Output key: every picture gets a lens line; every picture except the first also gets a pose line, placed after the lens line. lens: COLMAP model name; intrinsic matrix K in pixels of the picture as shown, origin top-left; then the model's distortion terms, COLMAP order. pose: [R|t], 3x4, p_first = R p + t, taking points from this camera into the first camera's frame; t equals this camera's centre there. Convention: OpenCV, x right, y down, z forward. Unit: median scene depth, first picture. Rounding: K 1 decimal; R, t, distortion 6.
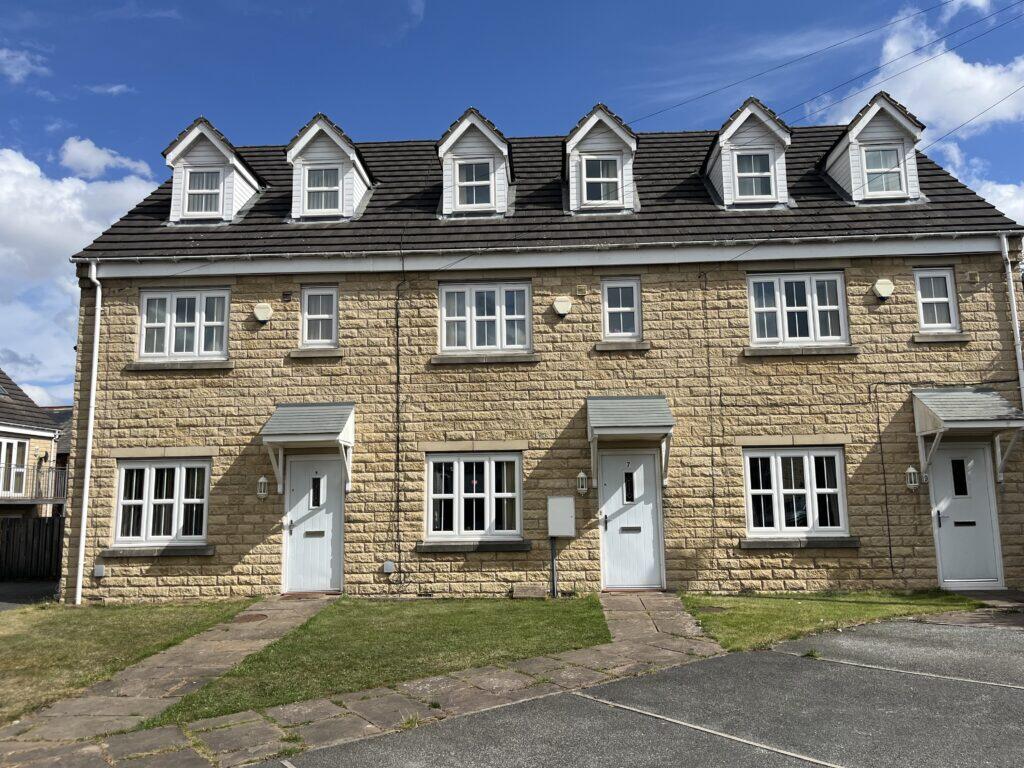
lens RADIAL K [[802.6, 0, 512.0], [0, 802.6, 384.0], [0, 0, 1]] dist [0.053544, -0.105149]
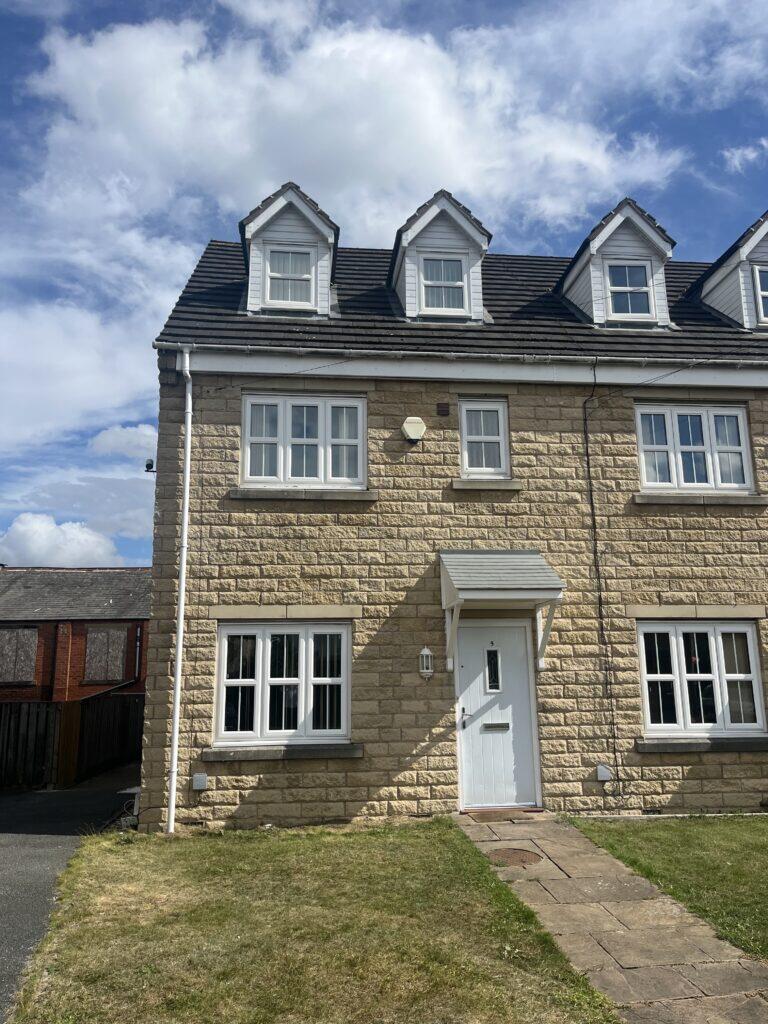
lens RADIAL K [[802.6, 0, 384.0], [0, 802.6, 512.0], [0, 0, 1]] dist [0.053544, -0.105149]
pose [[0.989705, 0.034101, 0.139002, -0.446439], [-0.025803, 0.997800, -0.061068, 0.036482], [-0.140779, 0.056853, 0.988407, 0.269124]]
